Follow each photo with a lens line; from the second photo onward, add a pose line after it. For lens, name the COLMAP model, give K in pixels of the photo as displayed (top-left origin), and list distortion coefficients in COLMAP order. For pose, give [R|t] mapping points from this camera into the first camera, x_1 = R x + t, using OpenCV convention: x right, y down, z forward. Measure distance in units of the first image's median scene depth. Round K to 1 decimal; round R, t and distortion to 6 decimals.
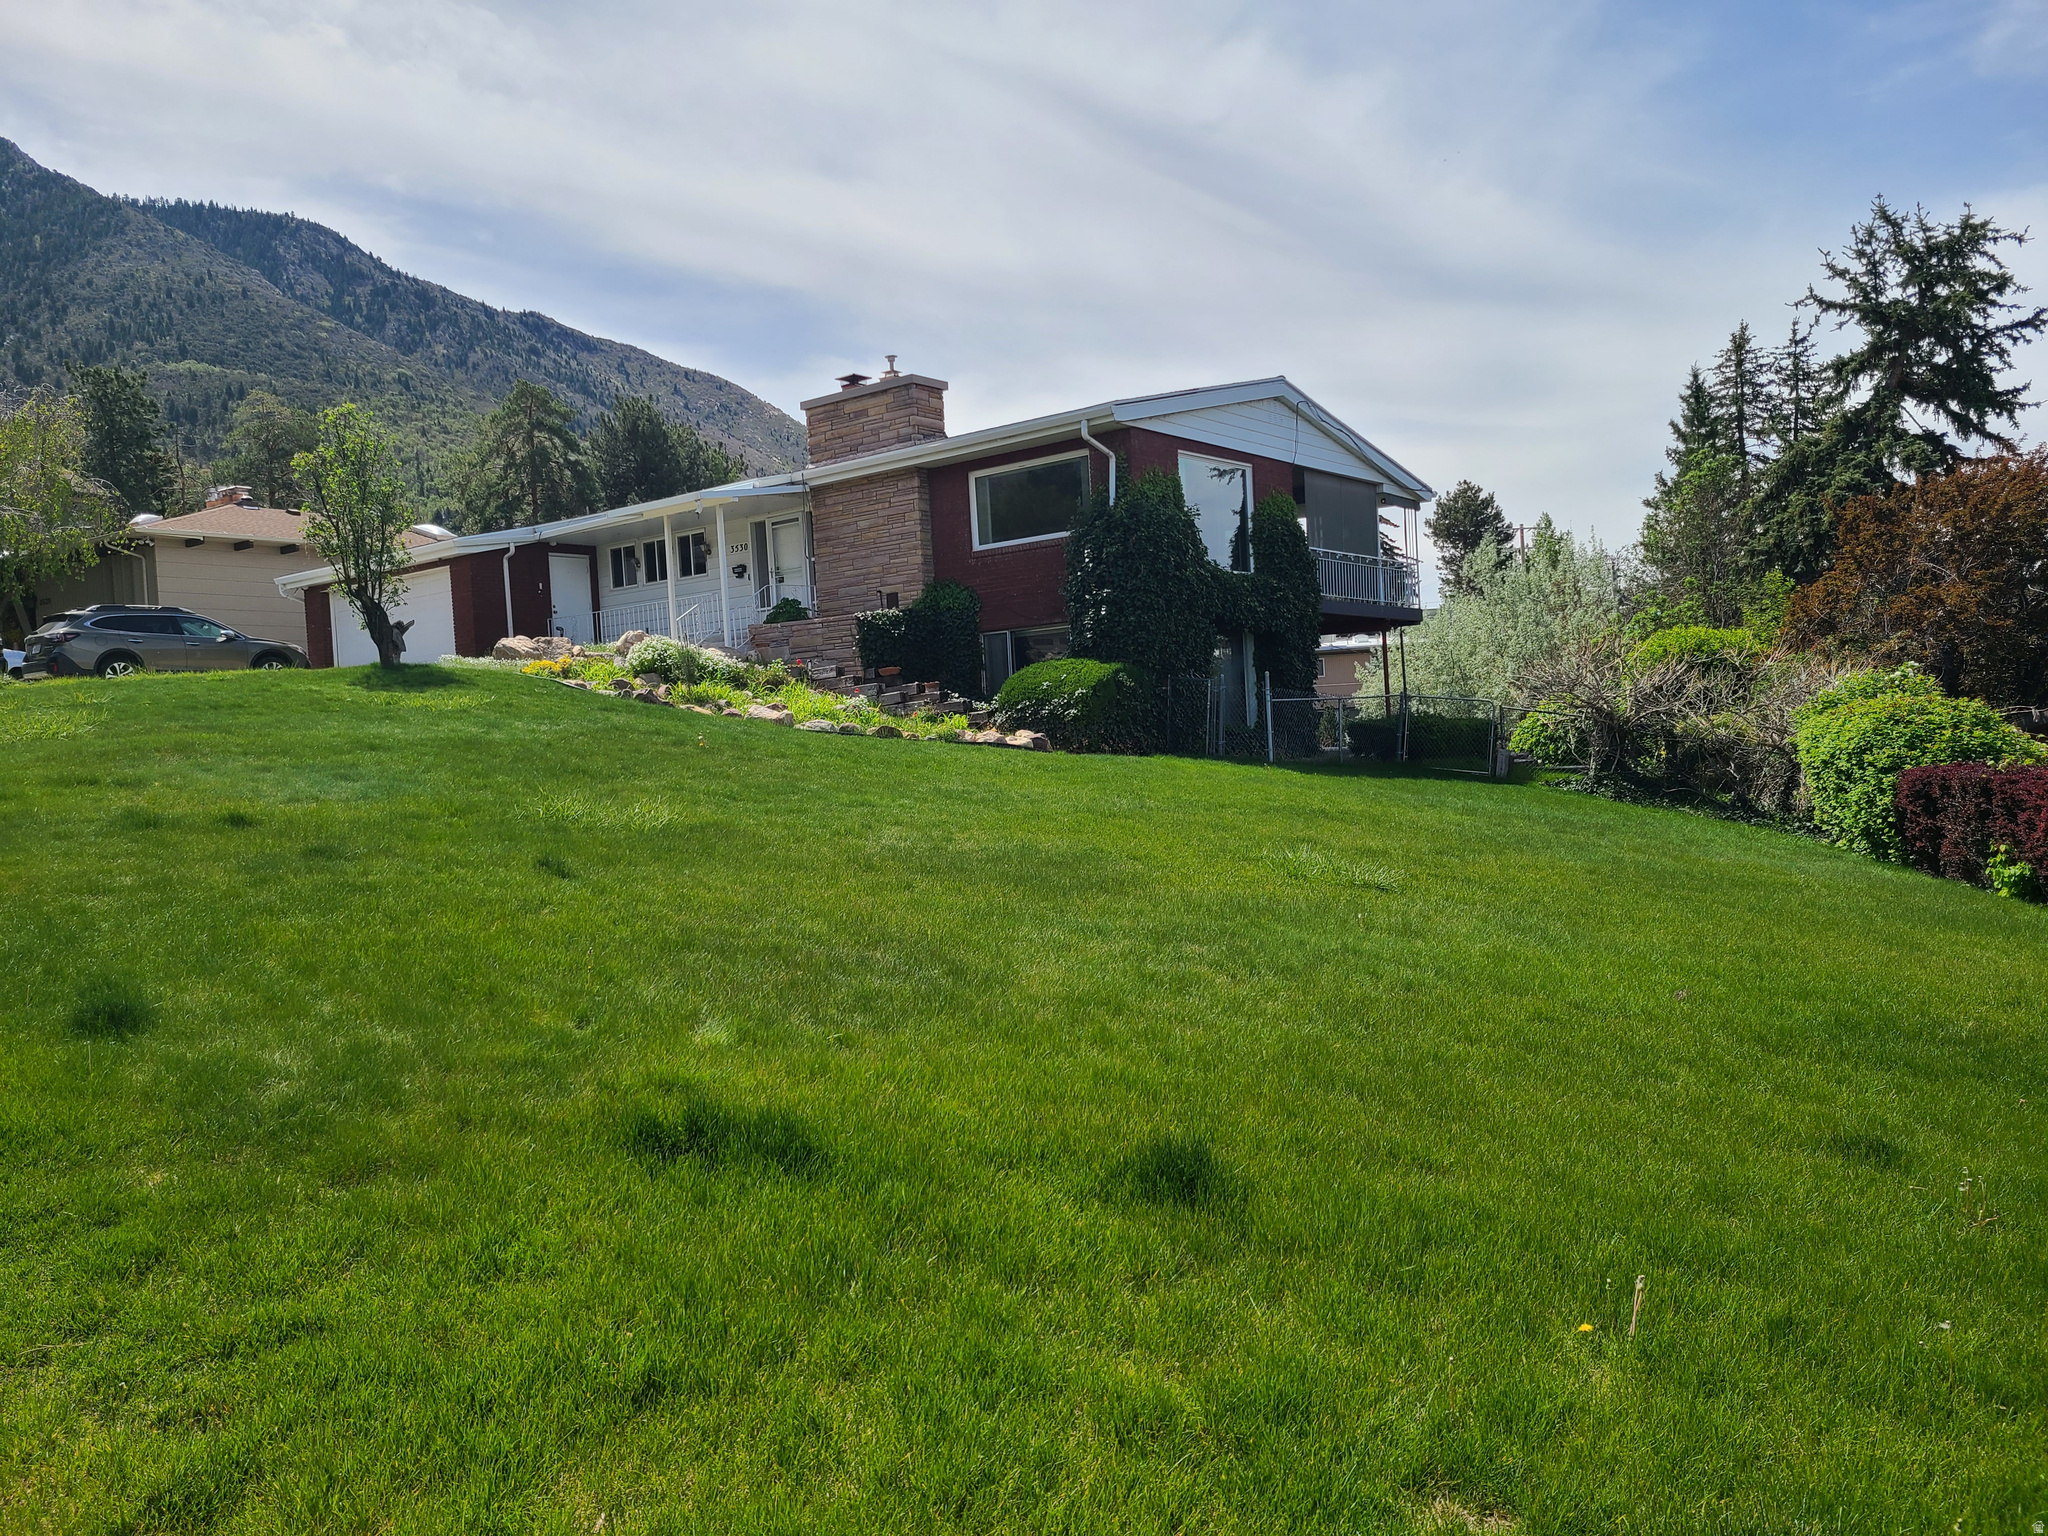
lens RADIAL K [[1535.9, 0, 987.9], [0, 1535.9, 765.0], [0, 0, 1]] dist [0.088024, -0.065819]
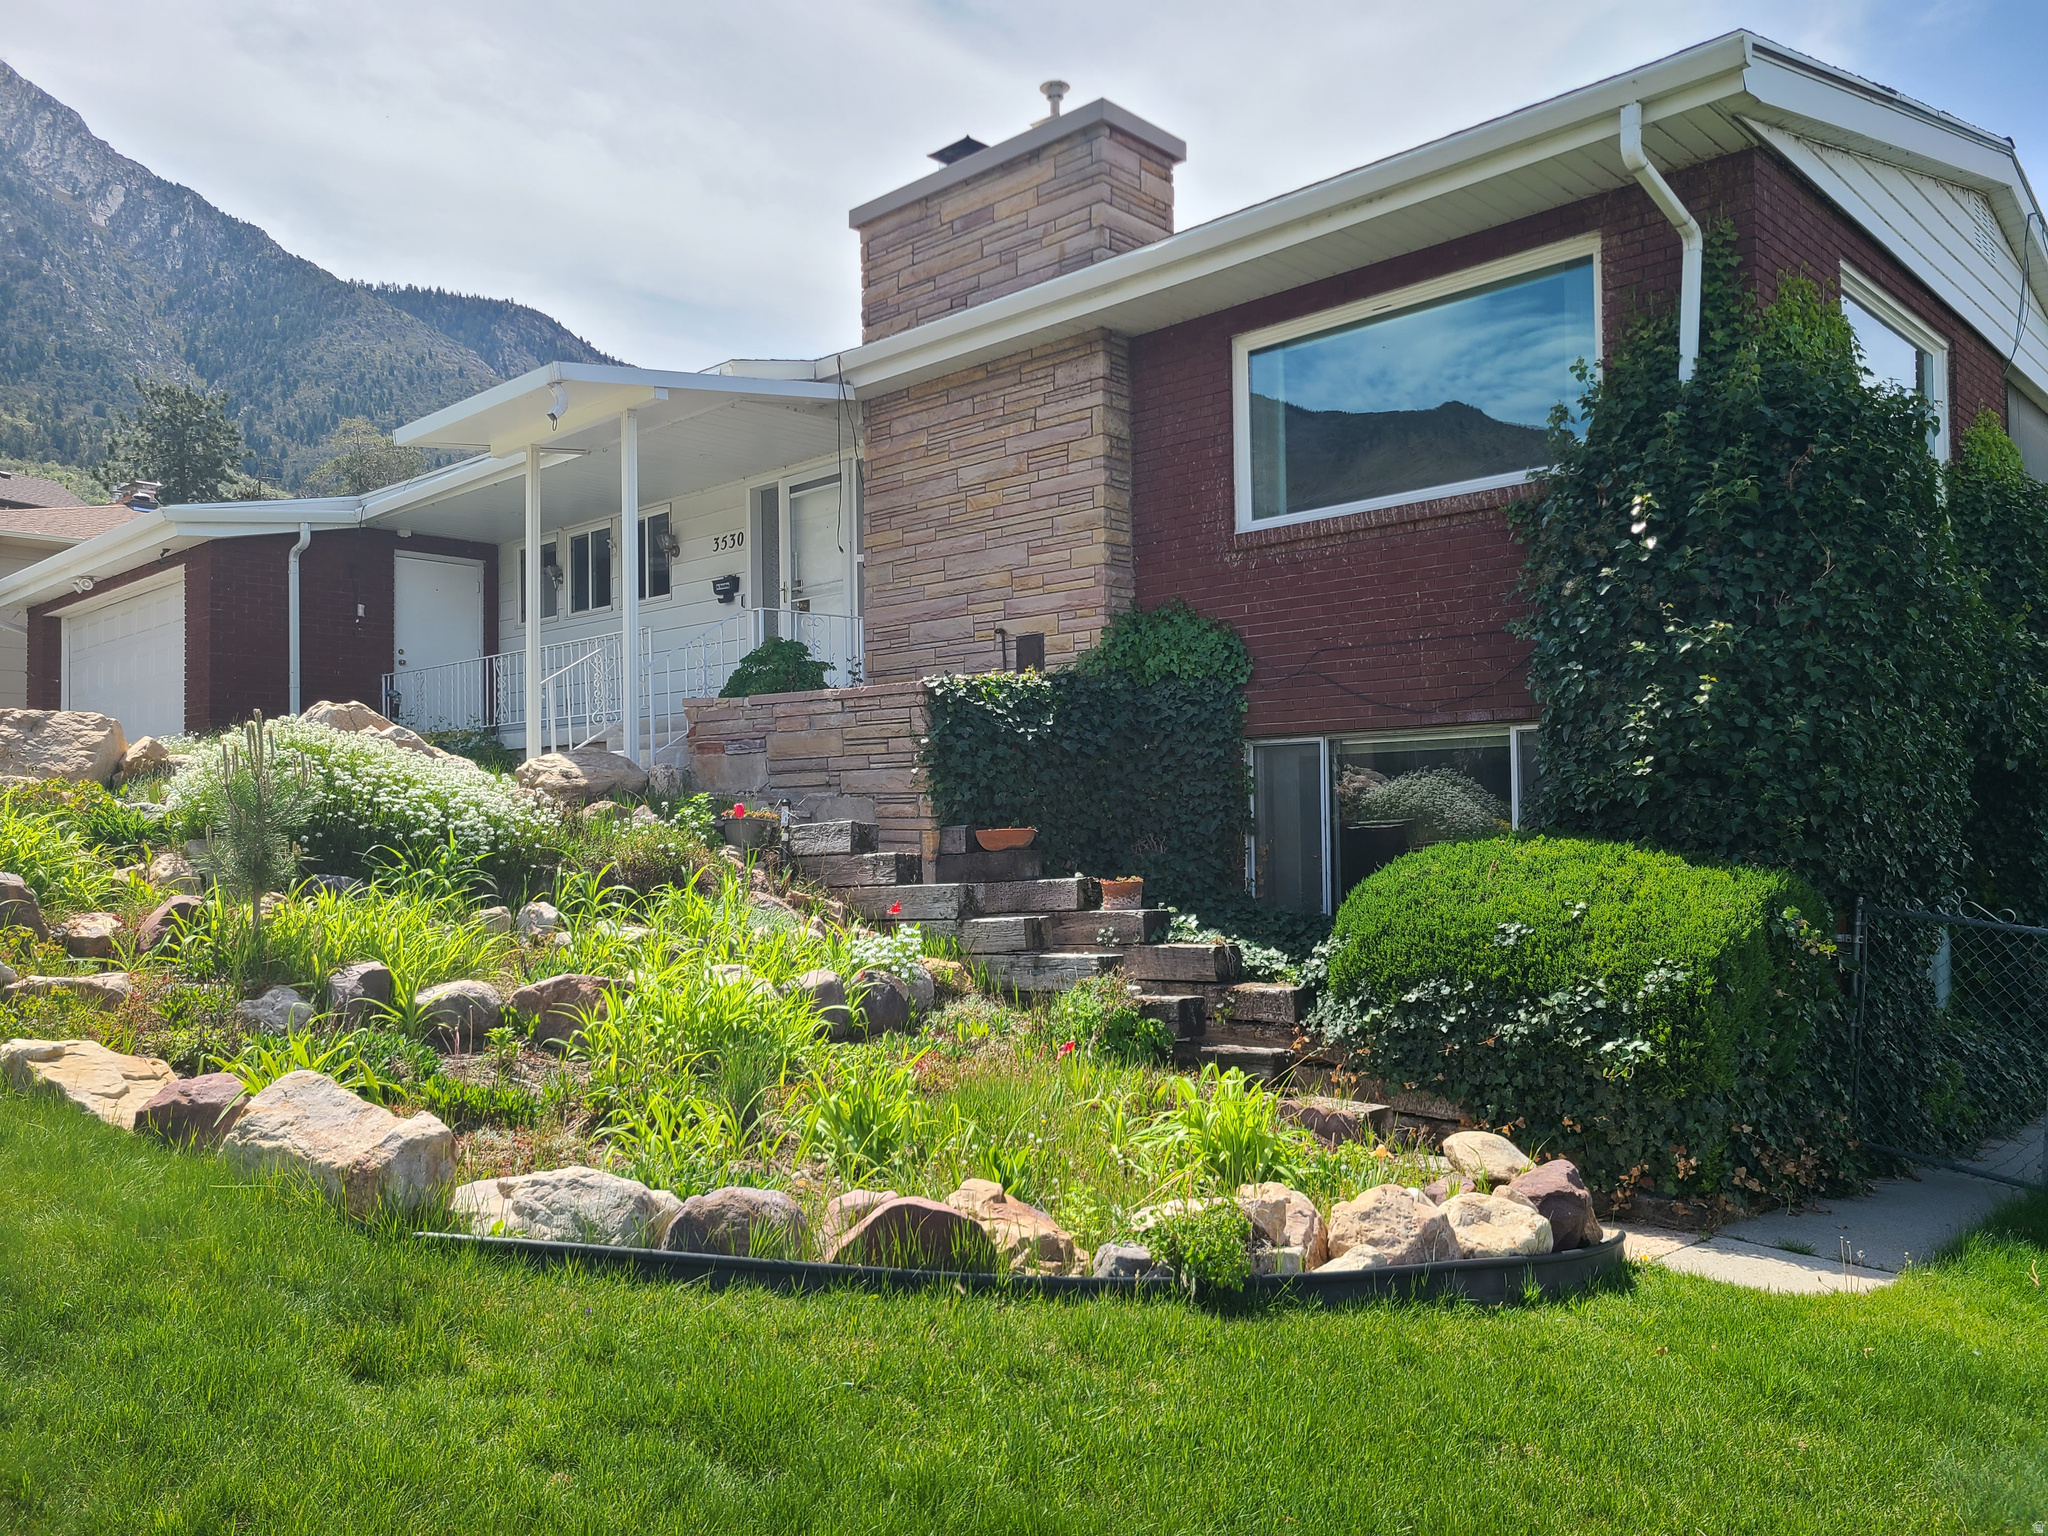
lens RADIAL K [[1531.7, 0, 1024.0], [0, 1531.7, 768.0], [0, 0, 1]] dist [0.044150, -0.003289]
pose [[0.995591, 0.041028, -0.084349, -0.026654], [-0.045376, 0.997703, -0.050293, -0.053230], [0.082091, 0.053899, 0.995166, 0.570727]]
